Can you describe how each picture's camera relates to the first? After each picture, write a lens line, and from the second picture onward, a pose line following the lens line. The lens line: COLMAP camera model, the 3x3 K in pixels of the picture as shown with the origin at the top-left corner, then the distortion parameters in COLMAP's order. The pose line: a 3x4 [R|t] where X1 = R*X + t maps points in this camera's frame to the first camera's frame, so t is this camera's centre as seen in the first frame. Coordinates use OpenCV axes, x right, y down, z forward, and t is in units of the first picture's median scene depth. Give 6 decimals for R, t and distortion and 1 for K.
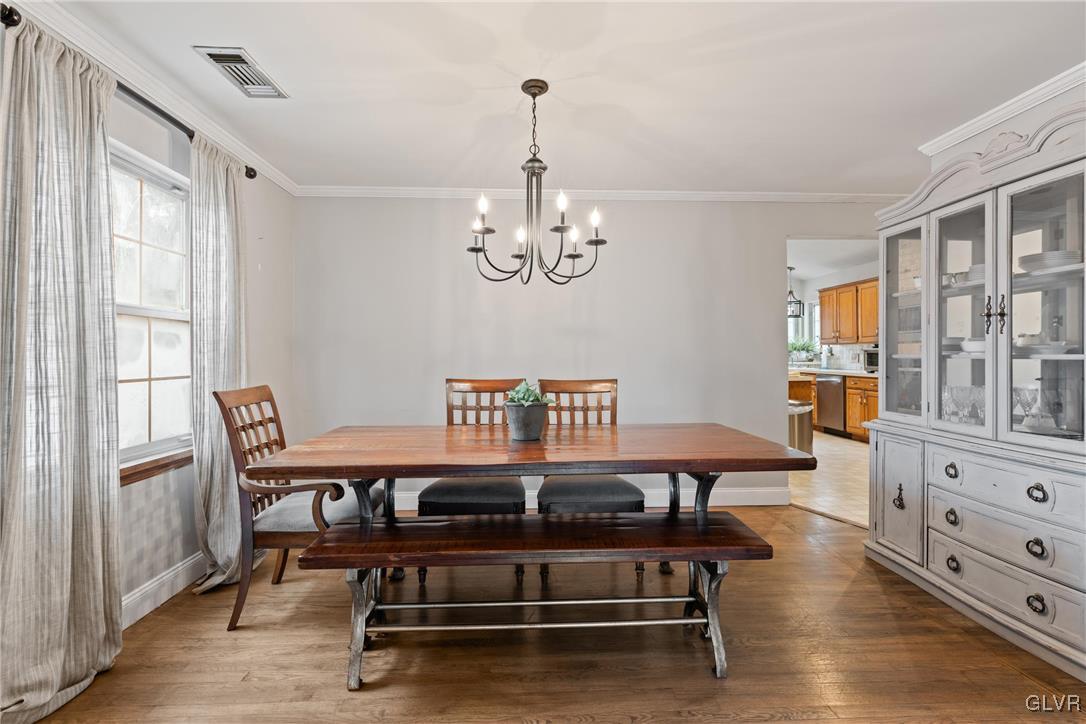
lens RADIAL K [[497.7, 0, 540.8], [0, 497.7, 359.3], [0, 0, 1]] dist [-0.004610, 0.000242]
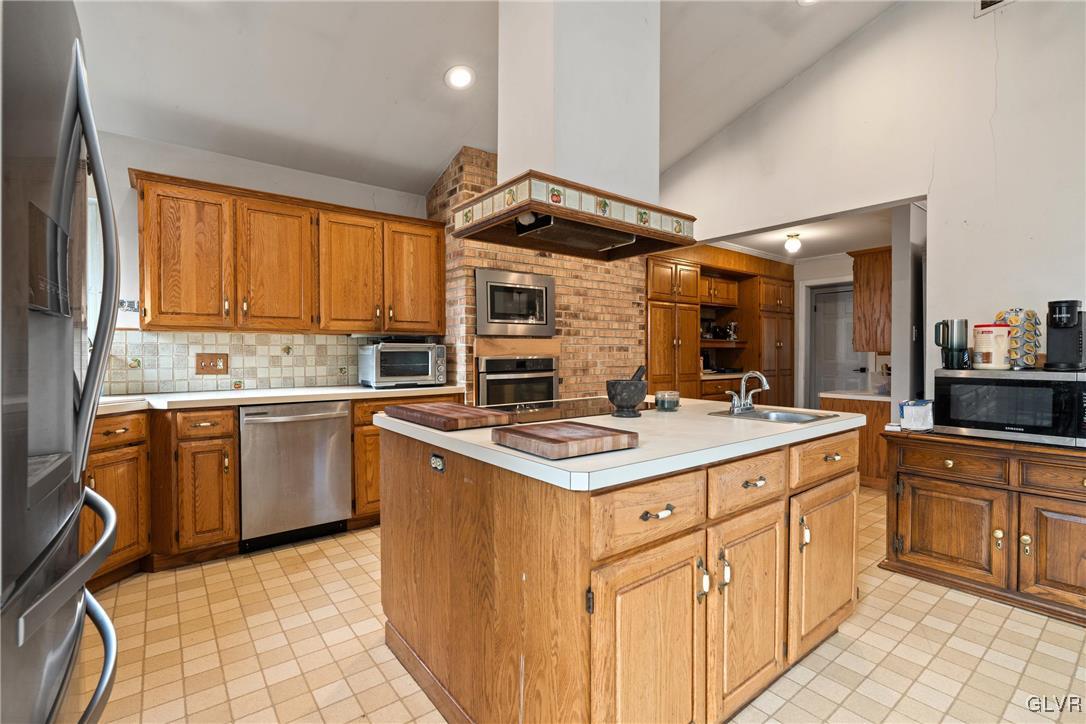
lens RADIAL K [[497.7, 0, 540.8], [0, 497.7, 359.3], [0, 0, 1]] dist [-0.004610, 0.000242]
pose [[-0.586714, -0.009175, 0.809742, 0.113441], [0.010167, 0.999774, 0.018695, -0.011262], [-0.809730, 0.019201, -0.586488, 1.030830]]
